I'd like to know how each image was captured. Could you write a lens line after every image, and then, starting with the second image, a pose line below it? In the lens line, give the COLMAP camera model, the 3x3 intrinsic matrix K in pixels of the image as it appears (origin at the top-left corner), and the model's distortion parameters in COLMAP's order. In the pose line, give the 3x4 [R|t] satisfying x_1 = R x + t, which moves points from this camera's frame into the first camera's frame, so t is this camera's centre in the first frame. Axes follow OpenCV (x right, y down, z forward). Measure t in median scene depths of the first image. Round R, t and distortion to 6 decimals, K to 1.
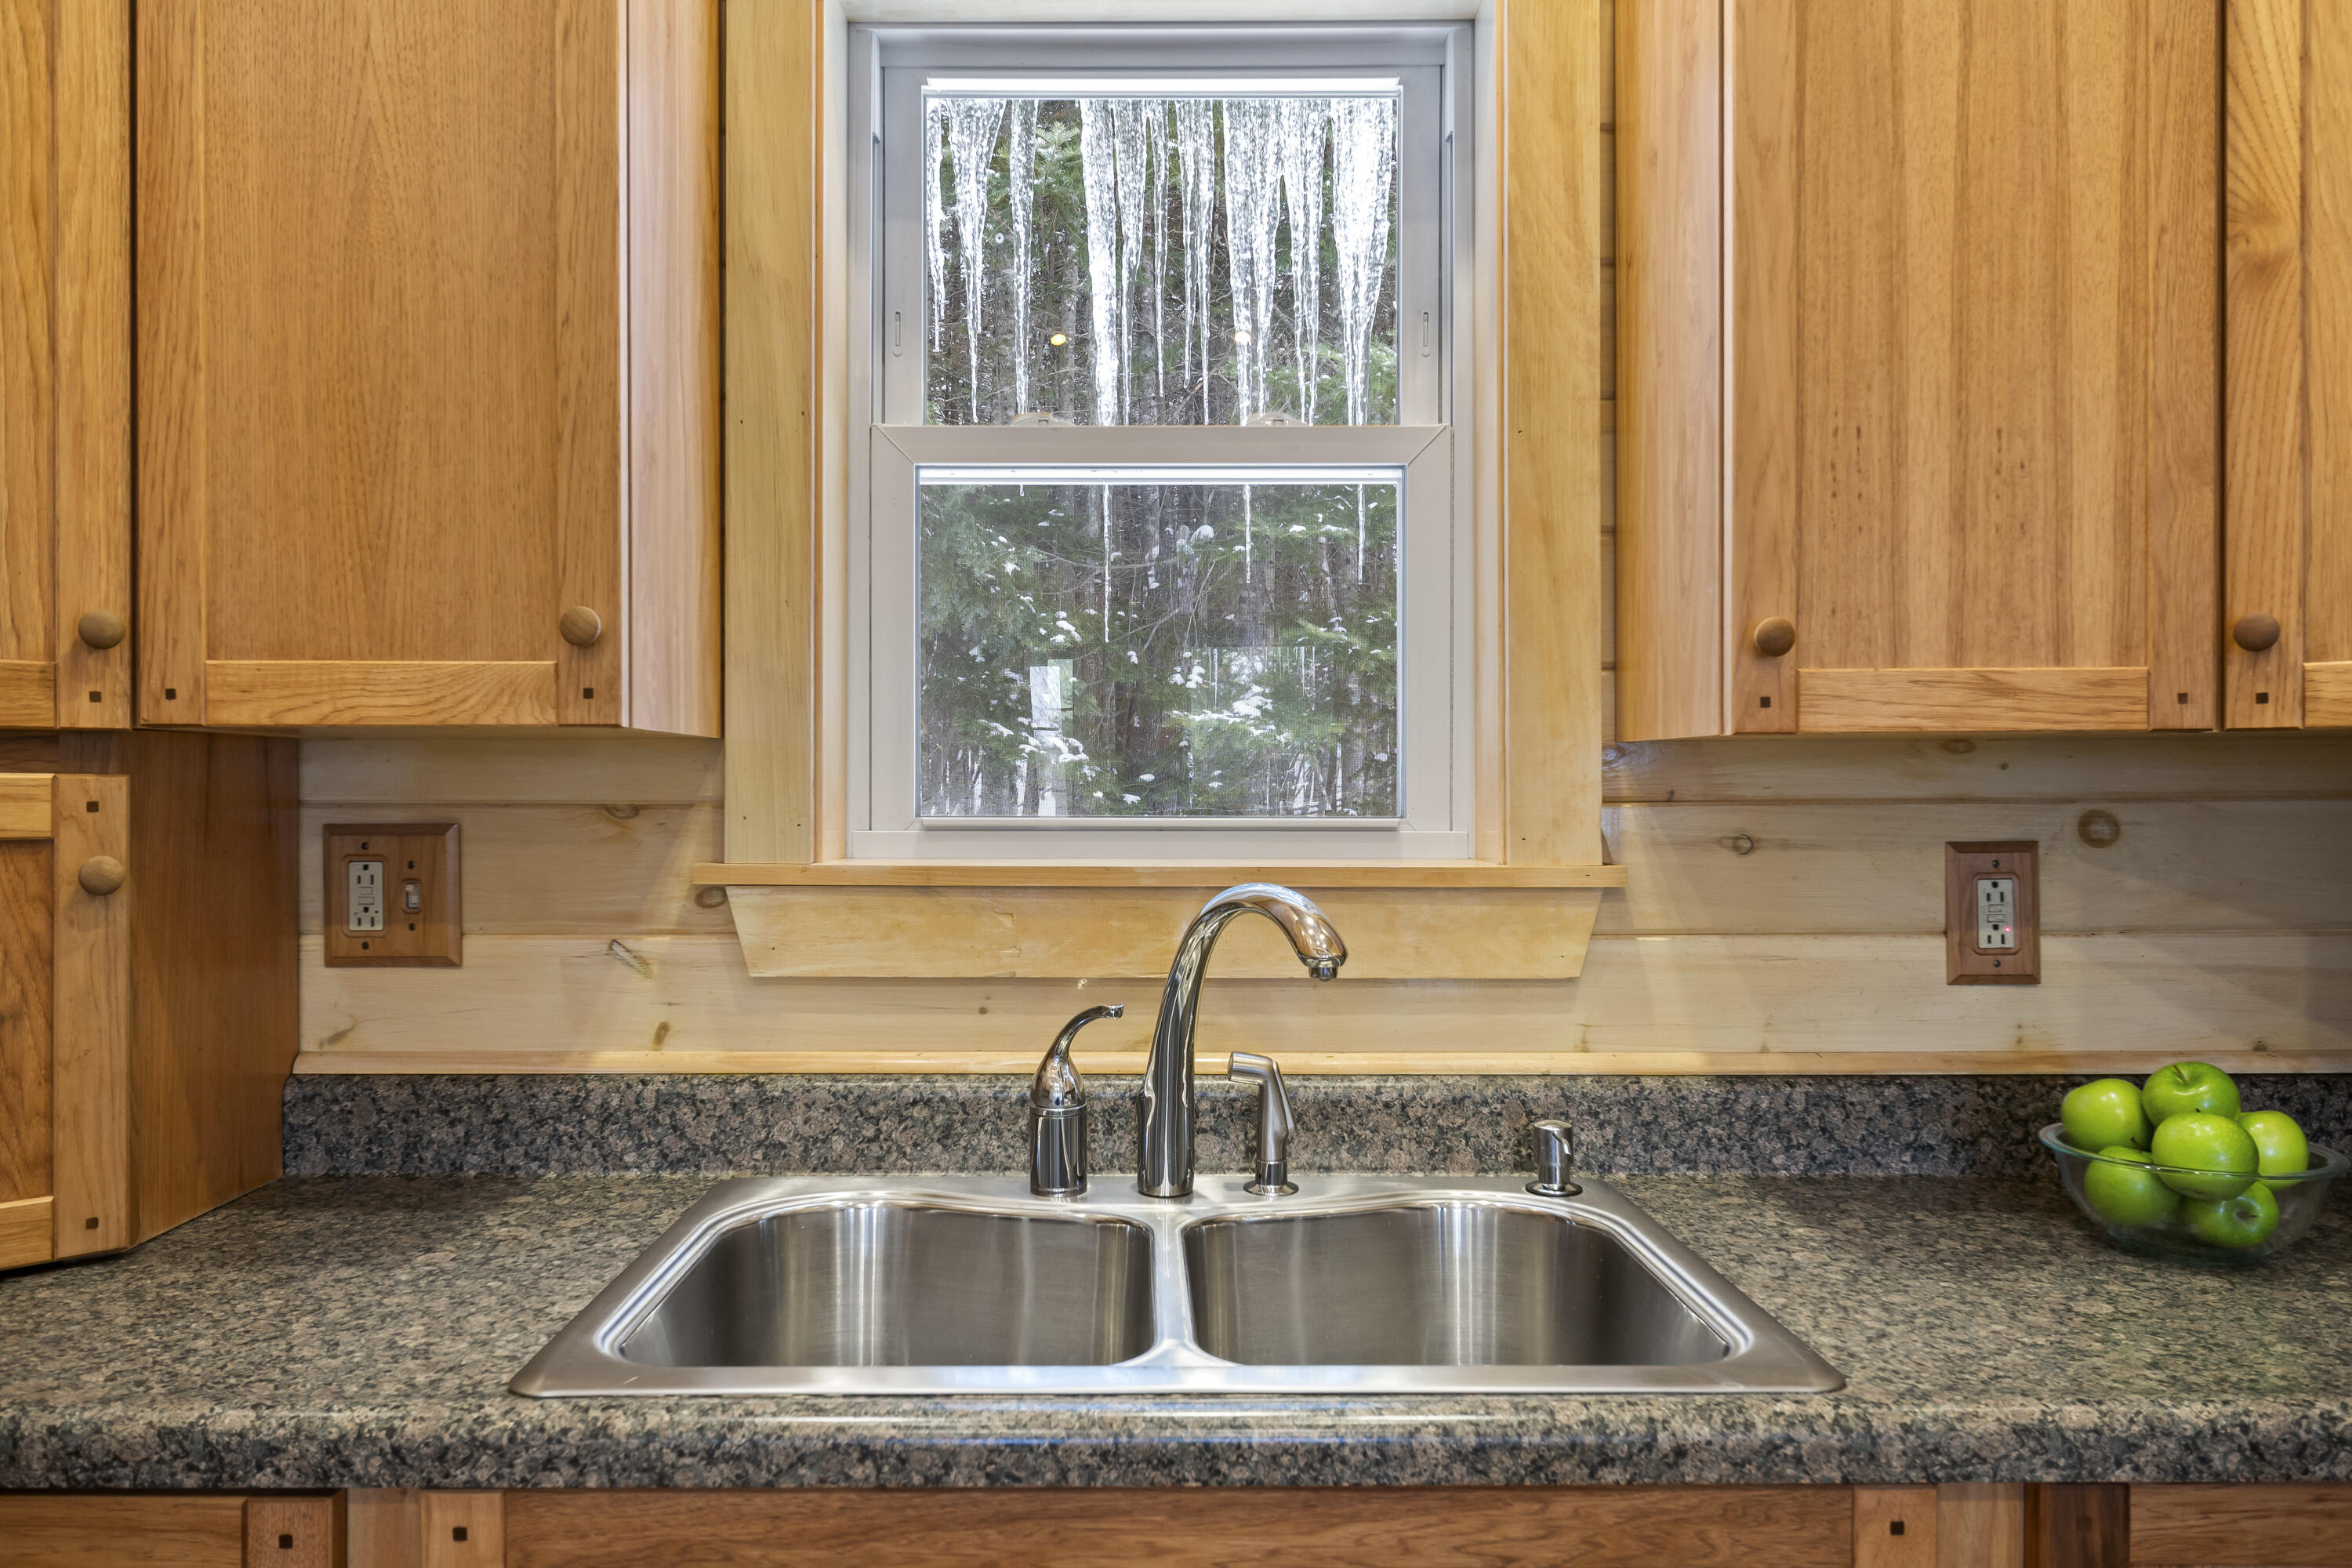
lens RADIAL K [[1658.2, 0, 1144.5], [0, 1658.2, 799.6], [0, 0, 1]] dist [0.000974, -0.002270]
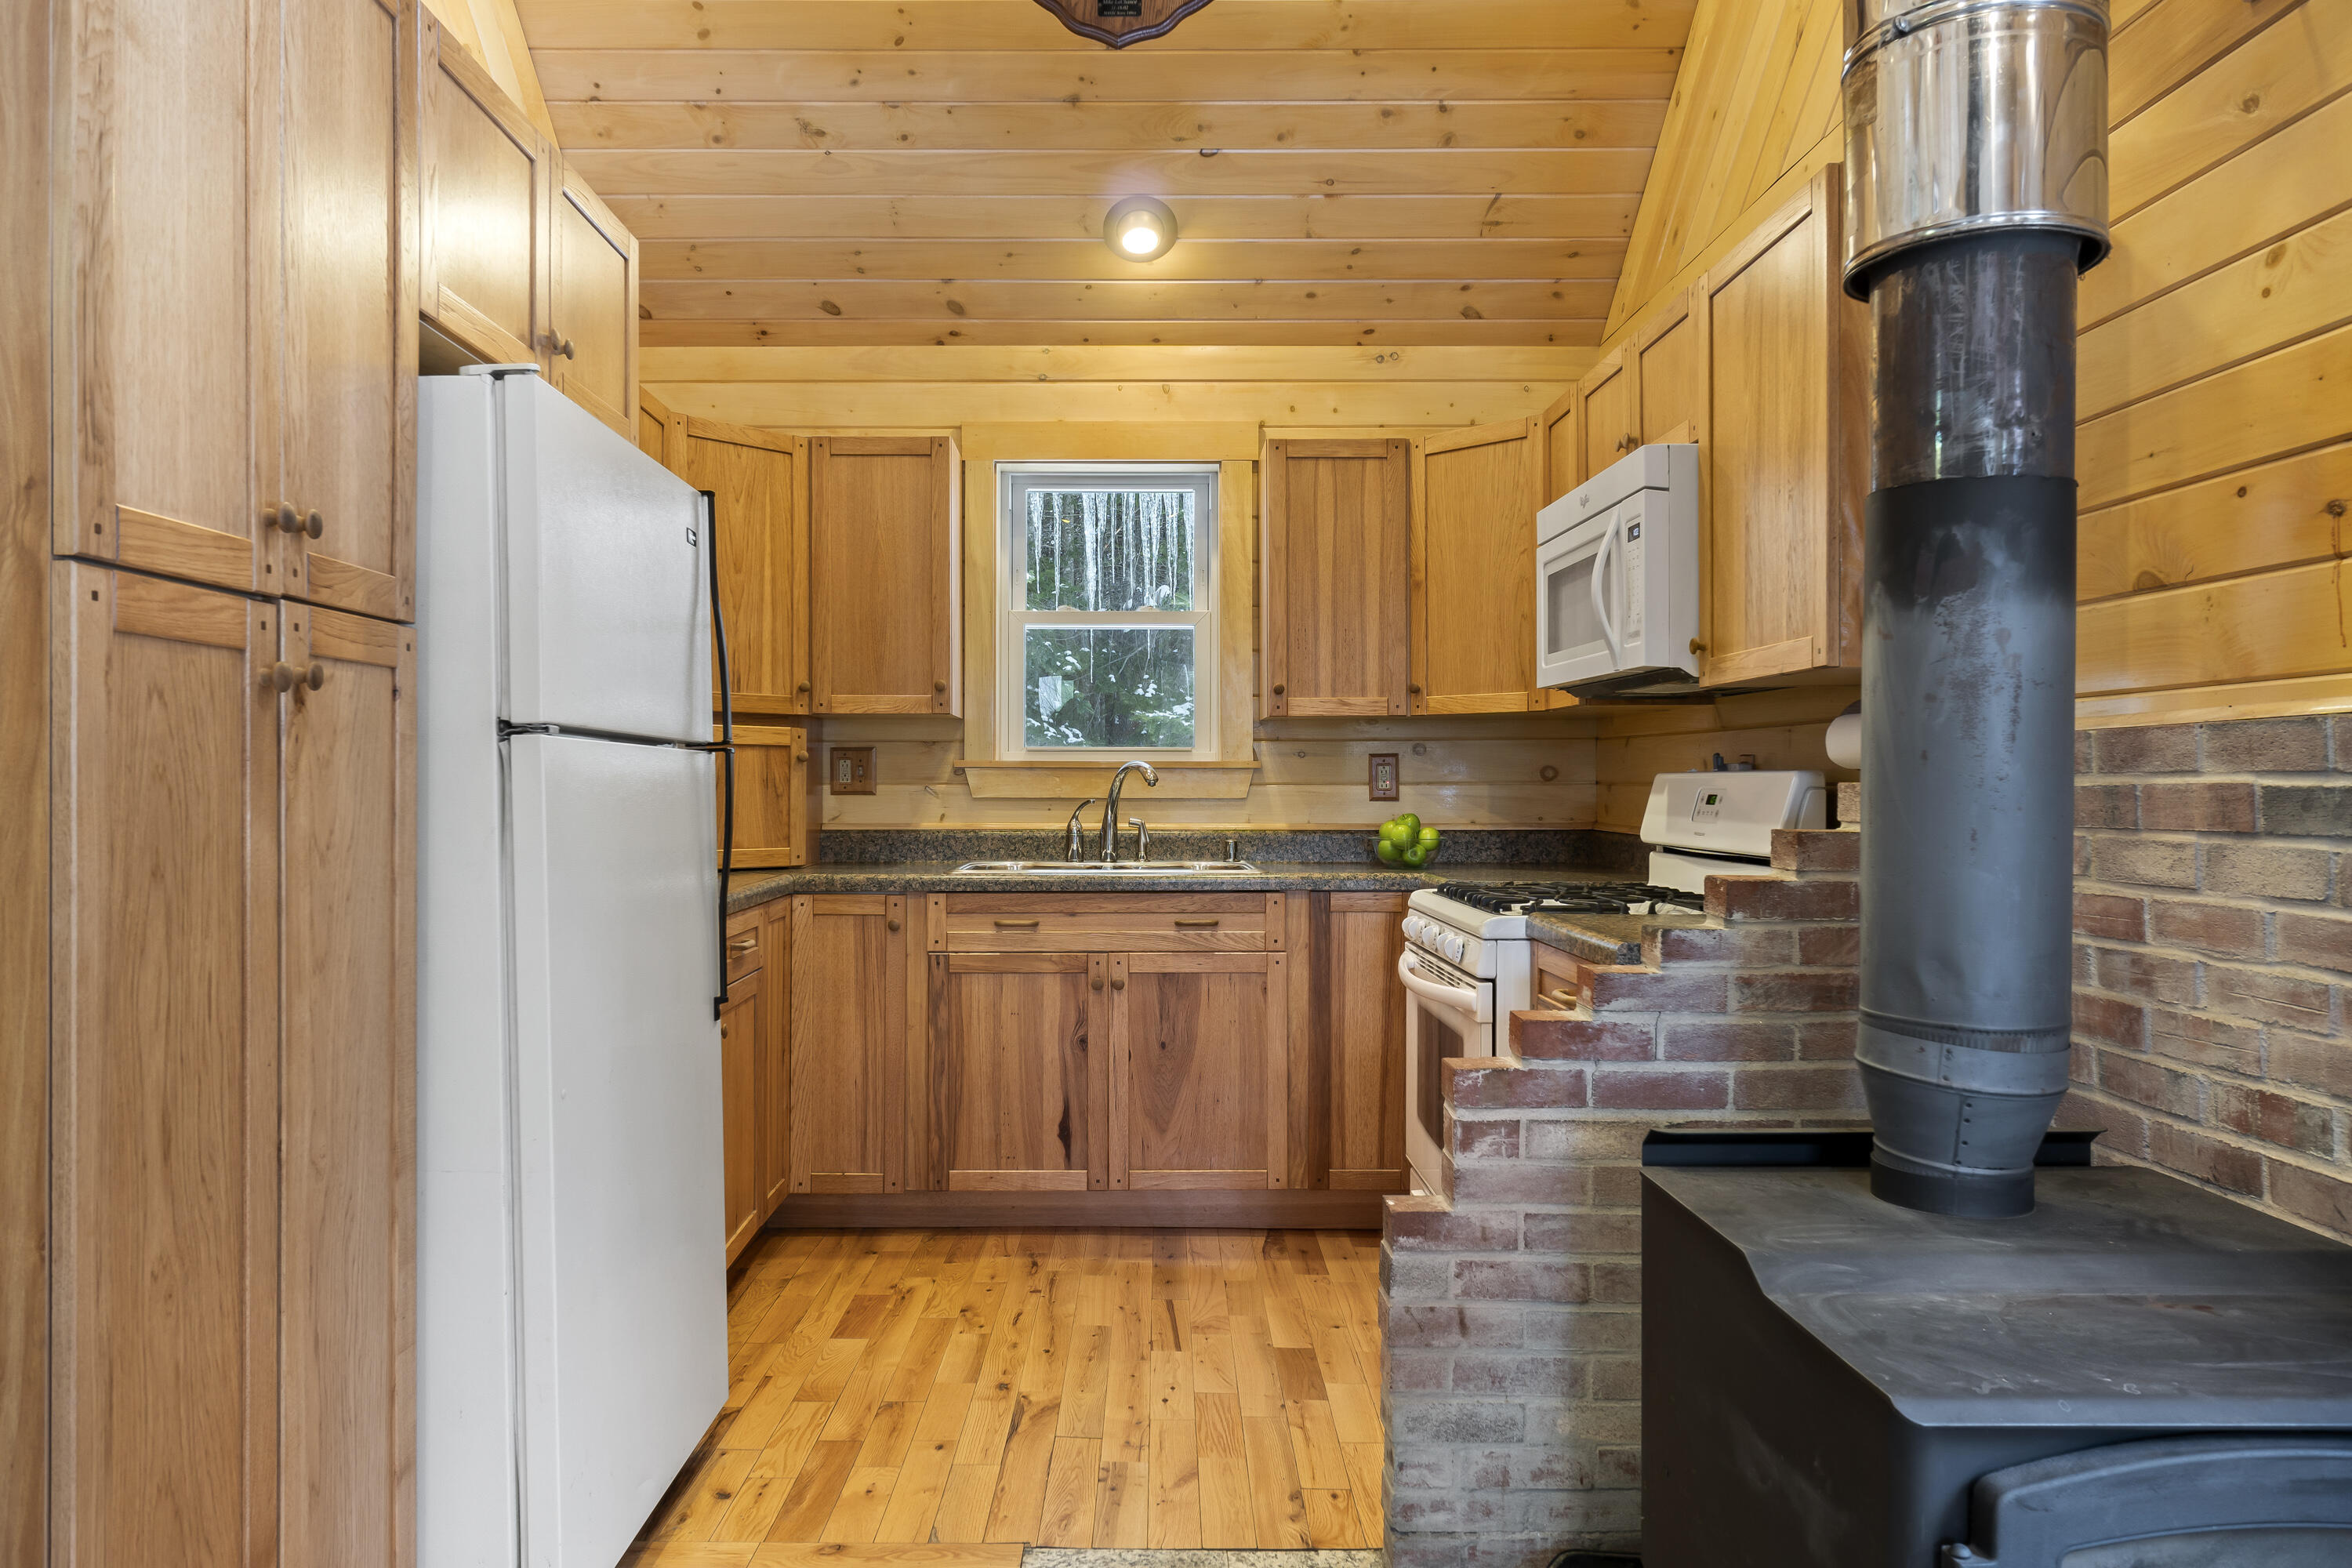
lens RADIAL K [[1535.1, 0, 1142.1], [0, 1535.1, 787.8], [0, 0, 1]] dist [0.004667, 0.003865]
pose [[0.999988, 0.000491, 0.004856, 0.071479], [-0.000468, 0.999989, -0.004639, 0.125172], [-0.004858, 0.004637, 0.999977, -2.224006]]
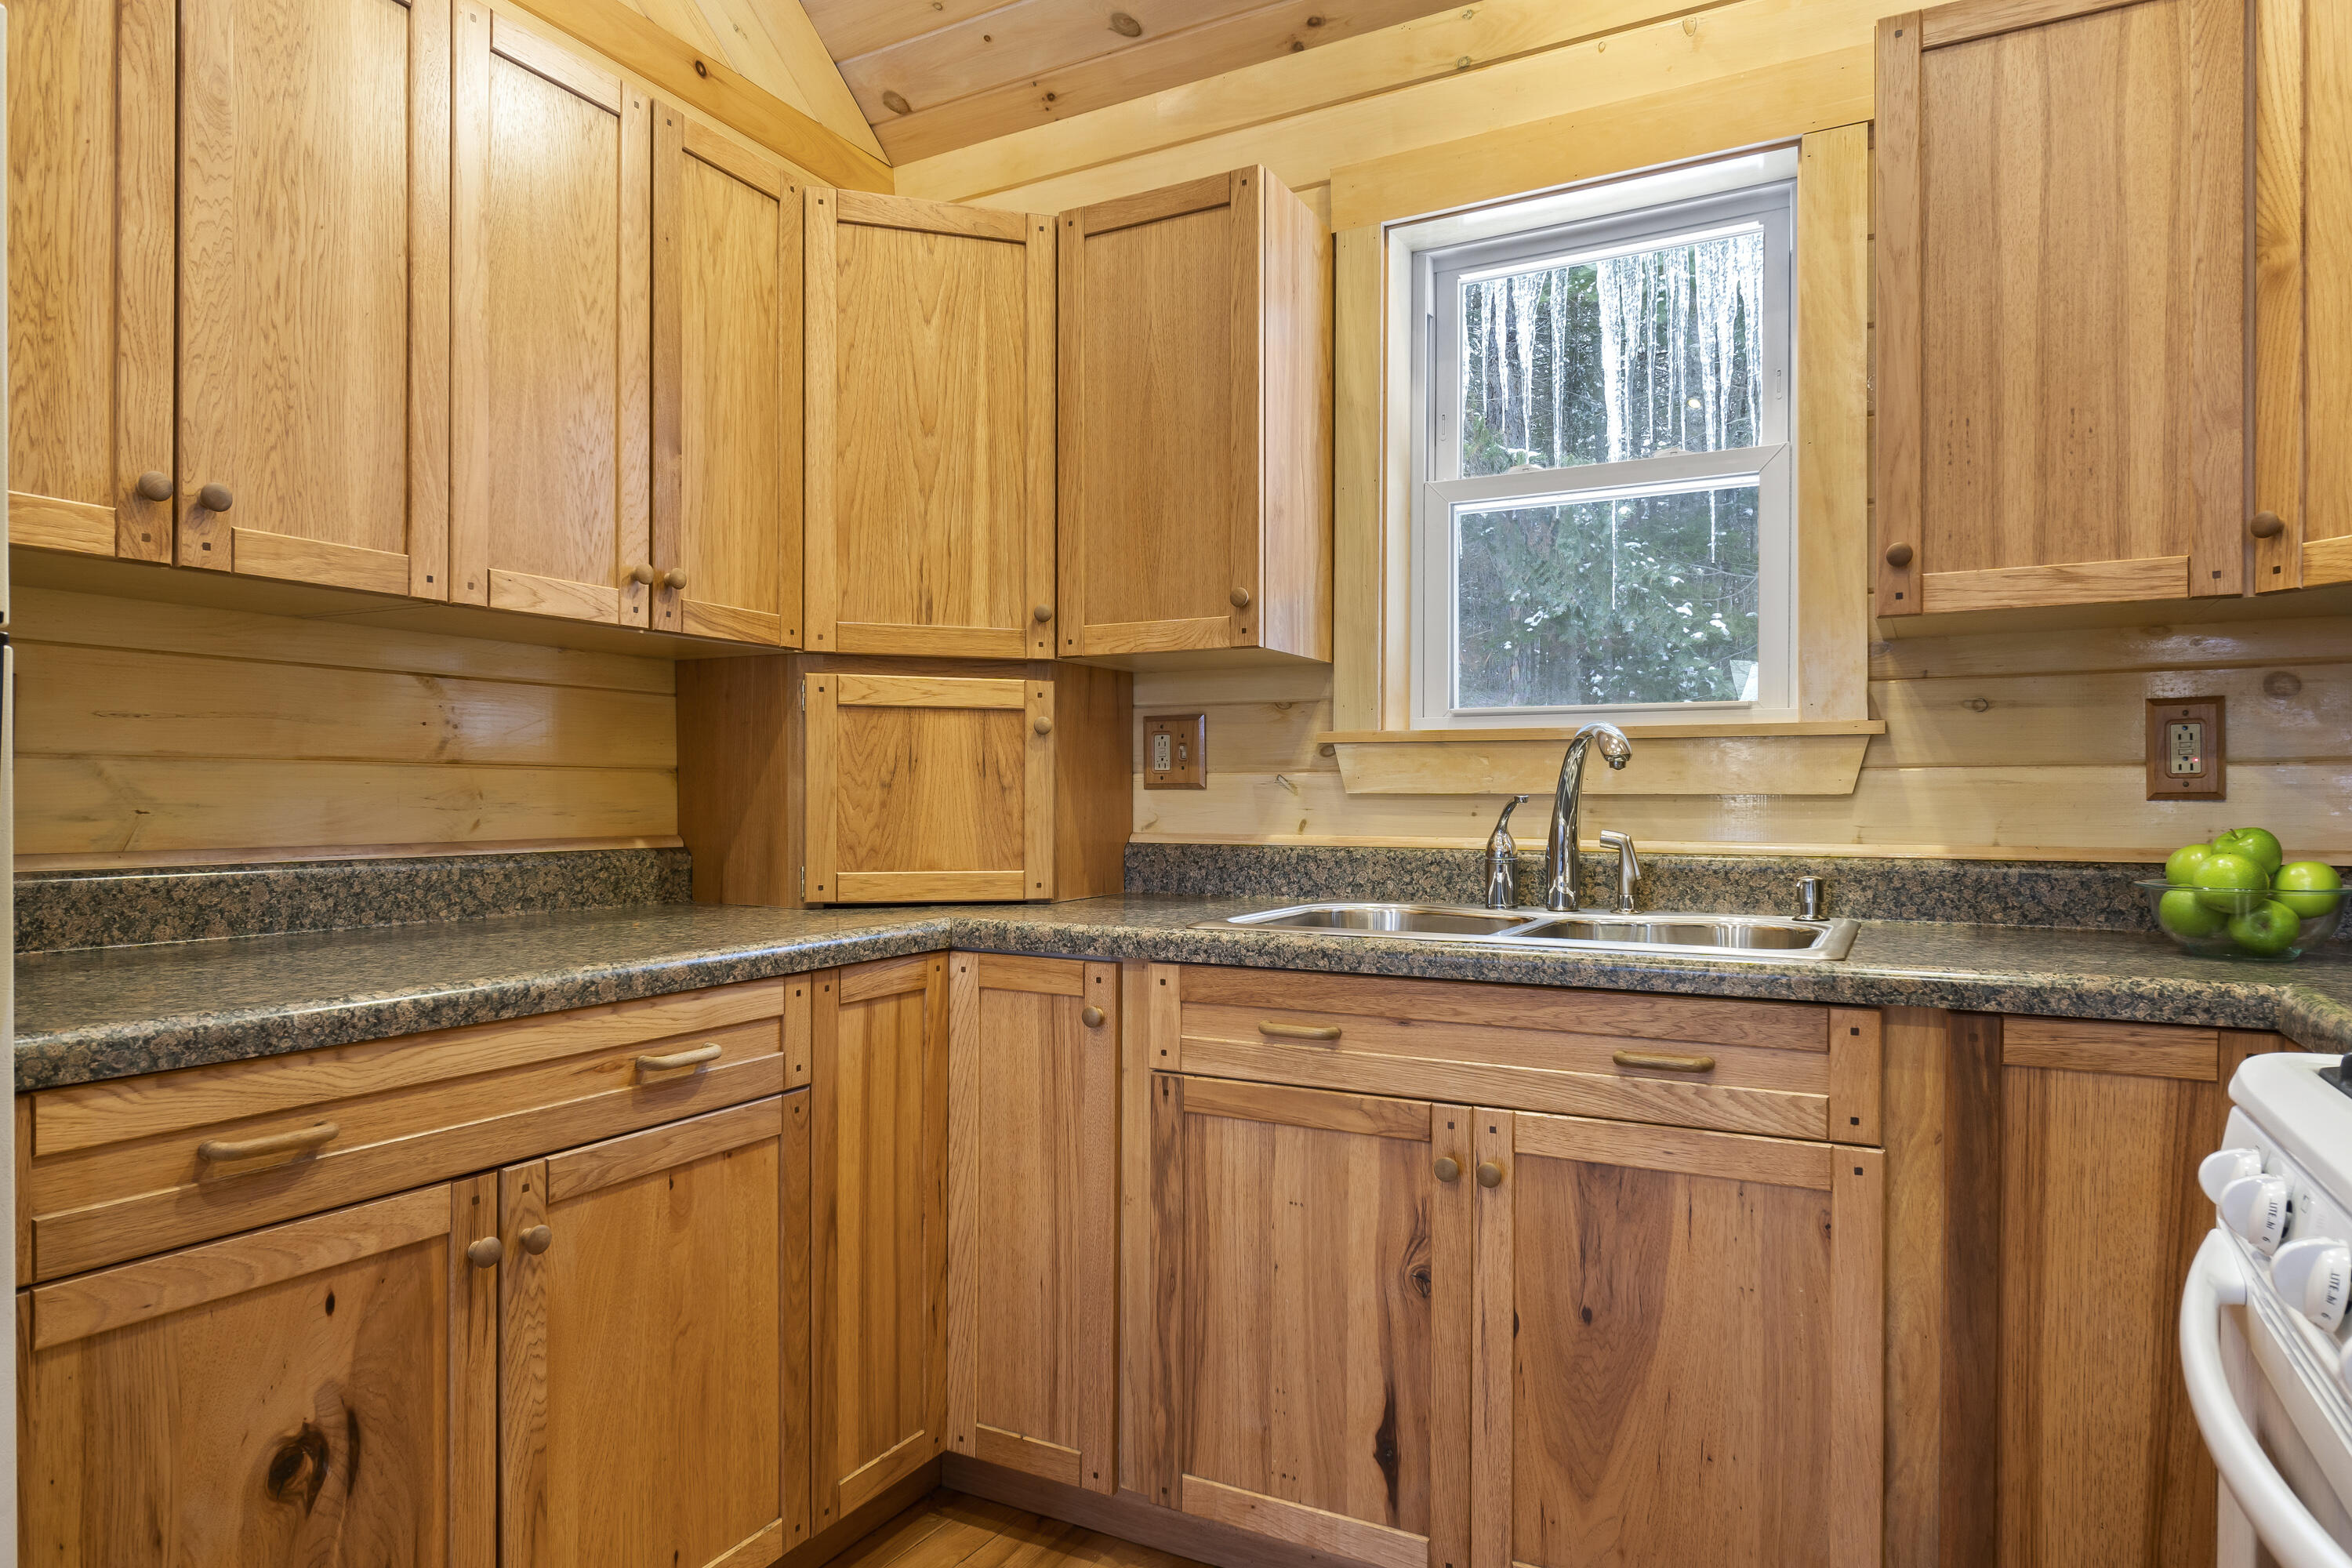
lens RADIAL K [[1385.7, 0, 1176.1], [0, 1385.7, 811.6], [0, 0, 1]] dist [-0.004143, -0.000900]
pose [[0.879279, 0.006347, -0.476265, 0.396597], [-0.004486, 0.999977, 0.005044, 0.147568], [0.476286, -0.002298, 0.879287, -0.524369]]
